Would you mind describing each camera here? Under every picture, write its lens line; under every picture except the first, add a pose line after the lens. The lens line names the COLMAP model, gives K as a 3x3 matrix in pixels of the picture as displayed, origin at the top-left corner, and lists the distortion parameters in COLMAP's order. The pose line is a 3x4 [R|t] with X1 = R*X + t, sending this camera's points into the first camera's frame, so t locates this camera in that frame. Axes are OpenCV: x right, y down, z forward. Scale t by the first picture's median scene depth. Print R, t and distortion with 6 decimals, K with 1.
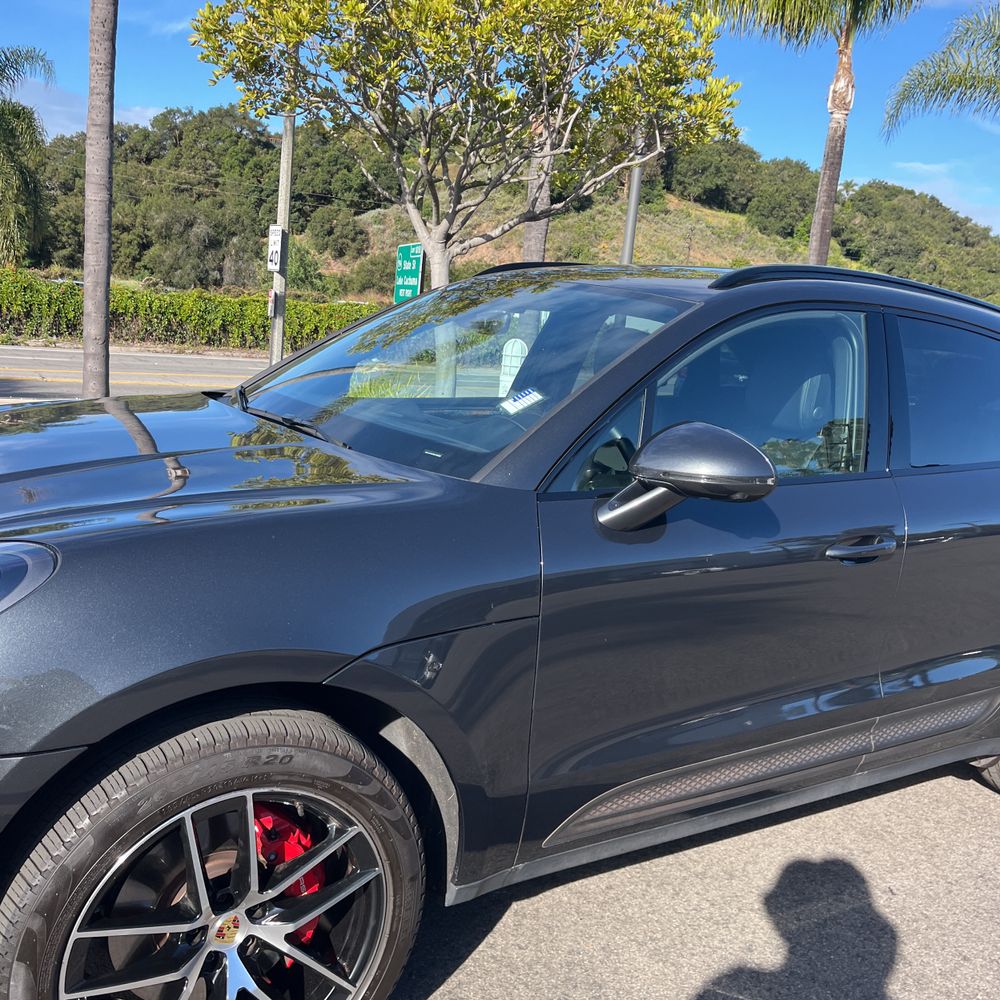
lens RADIAL K [[1007.7, 0, 480.8], [0, 1007.7, 505.9], [0, 0, 1]] dist [0.020556, 0.018215]
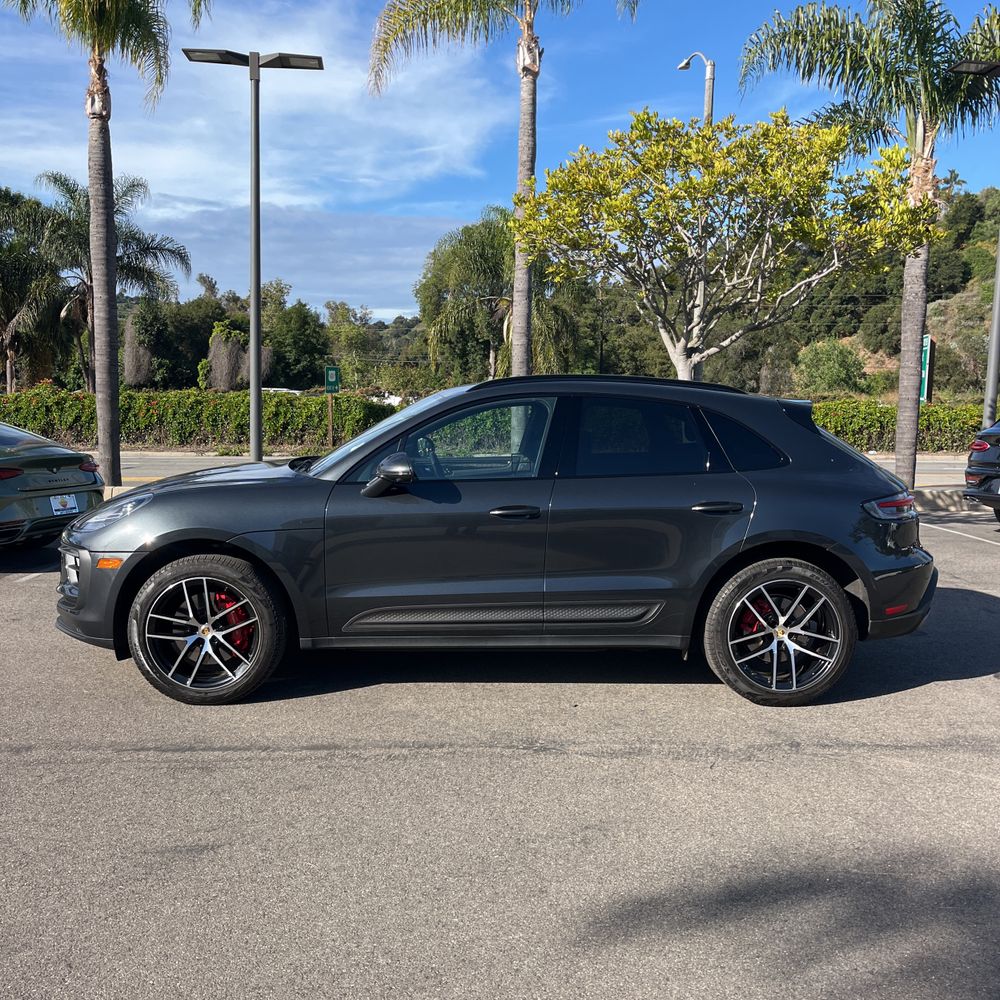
lens RADIAL K [[1014.3, 0, 492.3], [0, 1014.3, 498.2], [0, 0, 1]] dist [0.039441, -0.046497]
pose [[0.858073, -0.026783, -0.512830, 0.286698], [-0.031241, 0.994067, -0.104189, 0.047686], [0.512577, 0.105423, 0.852145, -0.159032]]
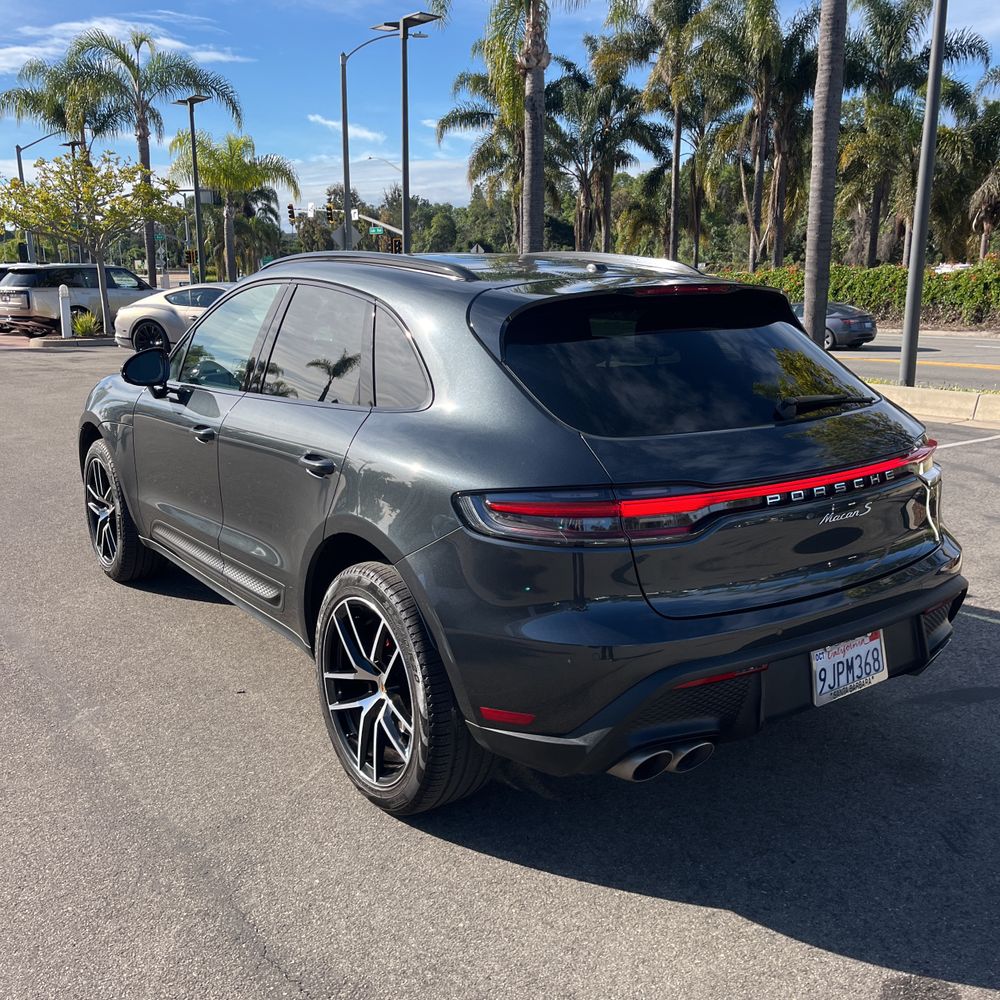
lens RADIAL K [[1014.3, 0, 492.3], [0, 1014.3, 498.2], [0, 0, 1]] dist [0.039441, -0.046497]
pose [[0.047490, 0.132773, -0.990008, 0.420282], [-0.173670, 0.977128, 0.122715, -0.028251], [0.983658, 0.166107, 0.069463, 0.282044]]
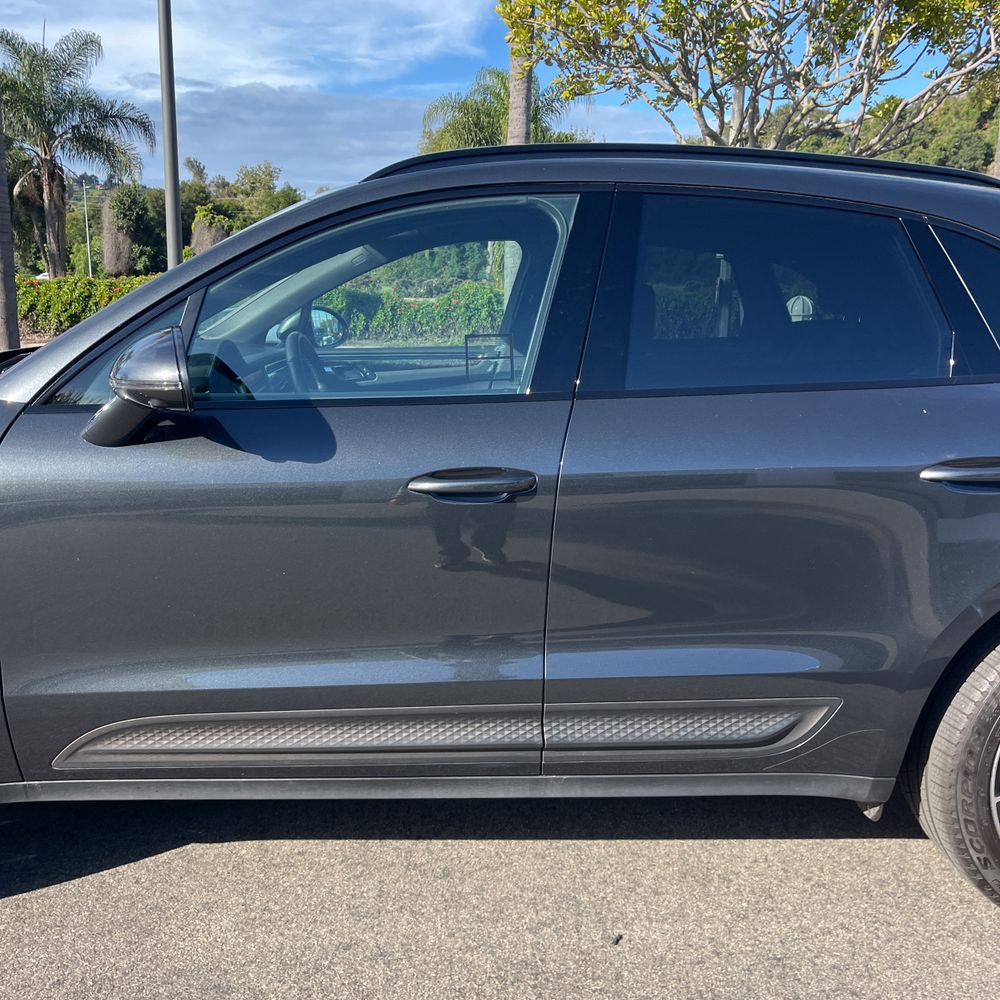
lens RADIAL K [[999.7, 0, 481.9], [0, 999.7, 514.6], [0, 0, 1]] dist [0.069108, -0.096110]
pose [[0.852429, 0.035931, -0.521606, 0.164631], [-0.032036, 0.999351, 0.016486, 0.011175], [0.521860, 0.002657, 0.853027, 0.068509]]
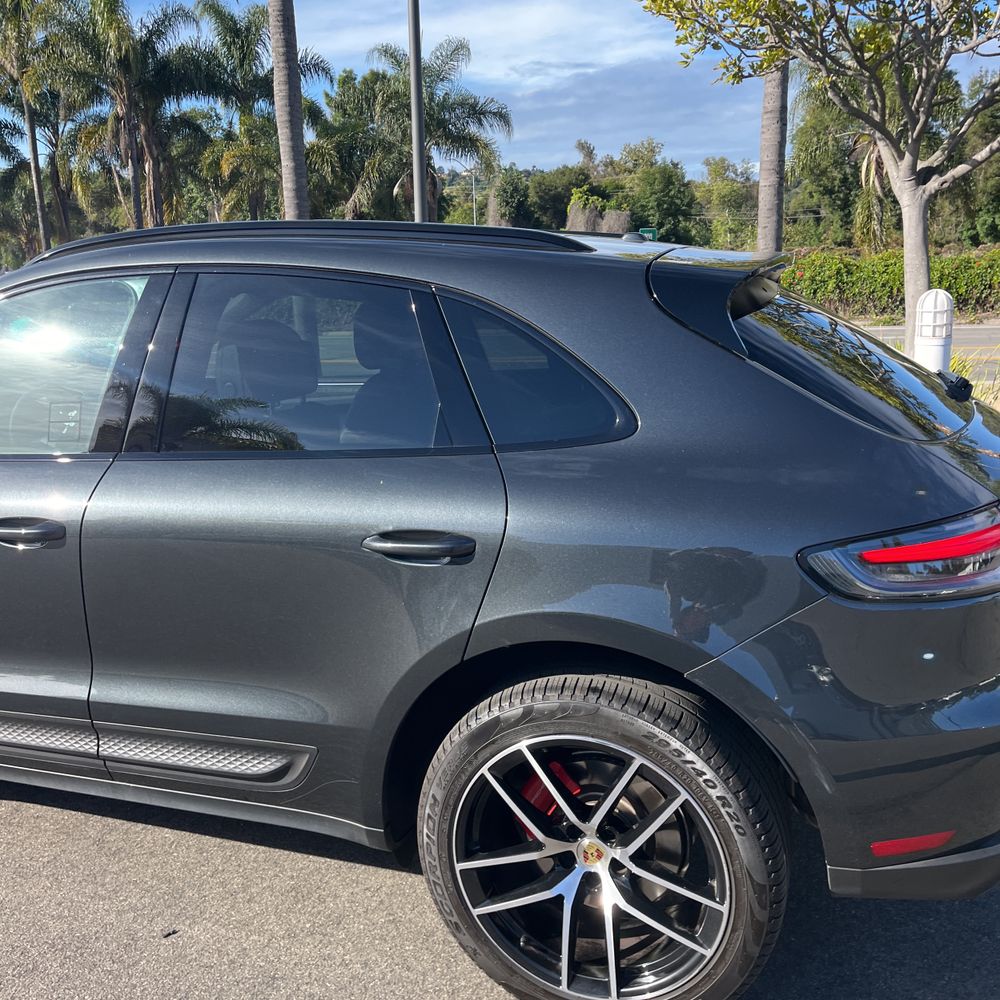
lens RADIAL K [[1001.8, 0, 495.0], [0, 1001.8, 500.3], [0, 0, 1]] dist [0.046972, -0.052814]
pose [[0.608409, 0.074531, -0.790116, 0.290373], [-0.061685, 0.997010, 0.046549, -0.012431], [0.791223, 0.020418, 0.611187, 0.159794]]
